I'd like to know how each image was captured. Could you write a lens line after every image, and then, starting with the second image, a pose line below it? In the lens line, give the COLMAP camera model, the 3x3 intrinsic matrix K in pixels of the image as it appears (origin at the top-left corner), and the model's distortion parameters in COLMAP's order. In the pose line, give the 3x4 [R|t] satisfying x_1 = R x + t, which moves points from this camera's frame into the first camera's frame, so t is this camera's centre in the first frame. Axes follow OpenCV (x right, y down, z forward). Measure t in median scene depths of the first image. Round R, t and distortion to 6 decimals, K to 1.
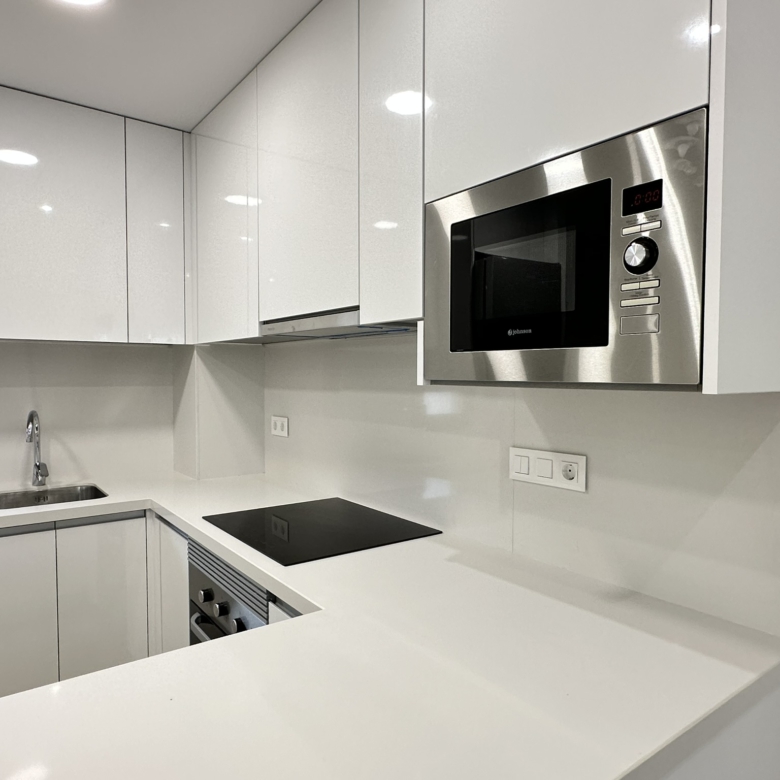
lens RADIAL K [[562.0, 0, 390.0], [0, 562.0, 390.0], [0, 0, 1]] dist [0.002566, -0.001518]
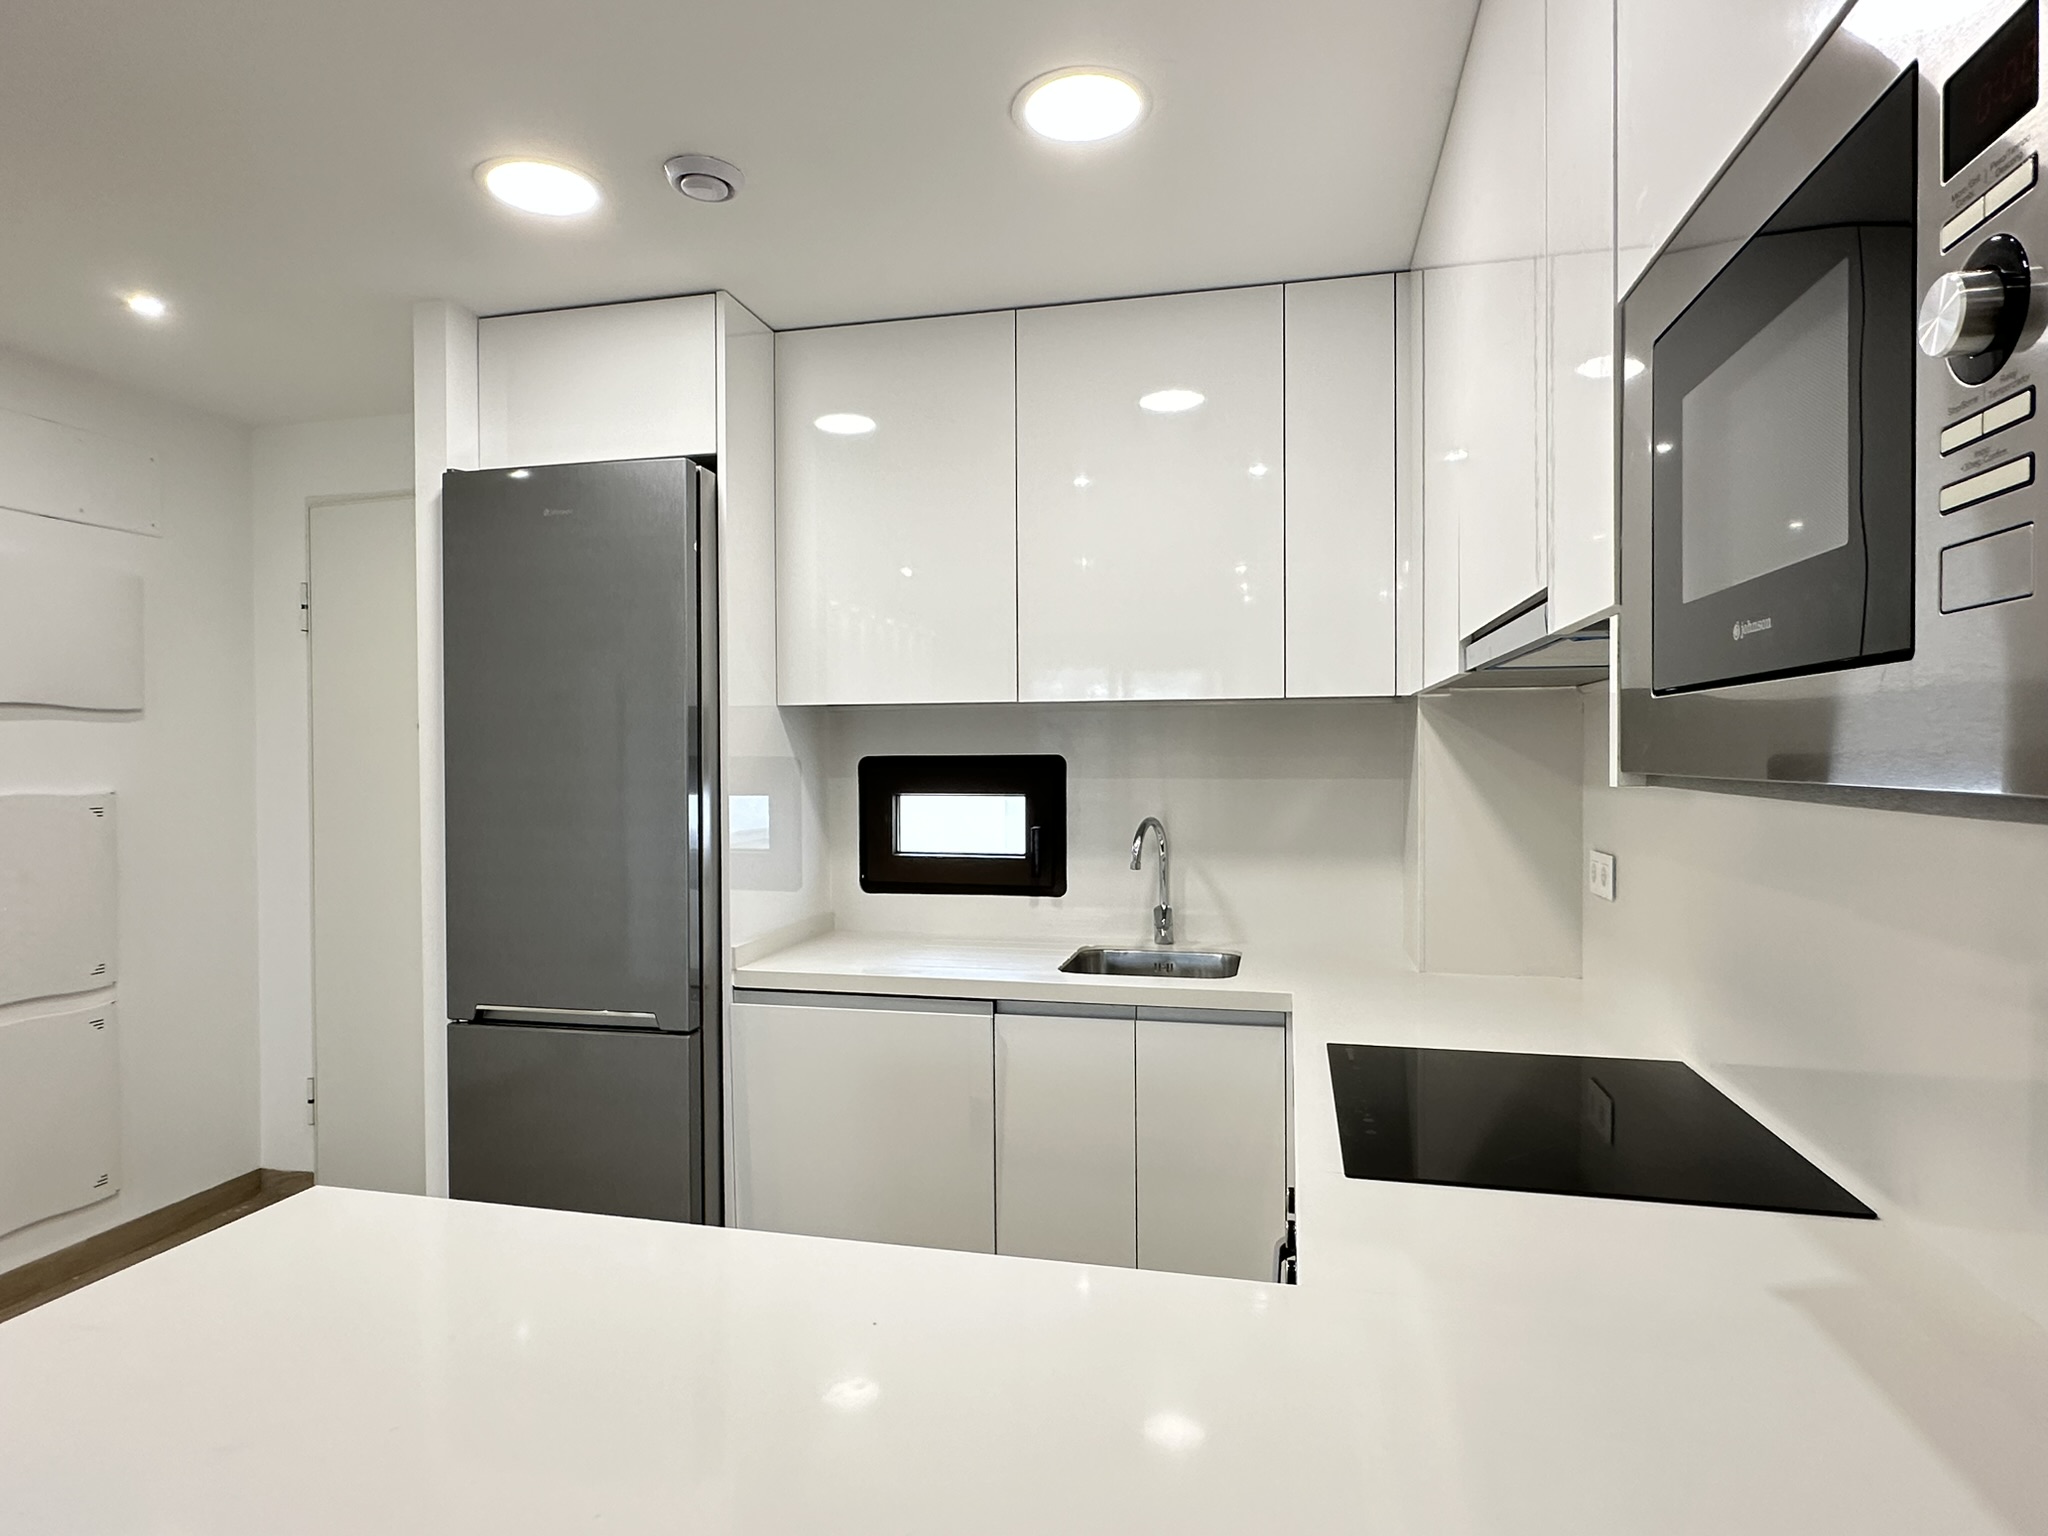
lens RADIAL K [[1122.0, 0, 1017.9], [0, 1122.0, 765.5], [0, 0, 1]] dist [-0.003070, -0.000829]
pose [[0.681949, 0.006030, -0.731375, 0.135027], [-0.019494, 0.999761, -0.009933, -0.003001], [0.731140, 0.021031, 0.681904, 0.081819]]
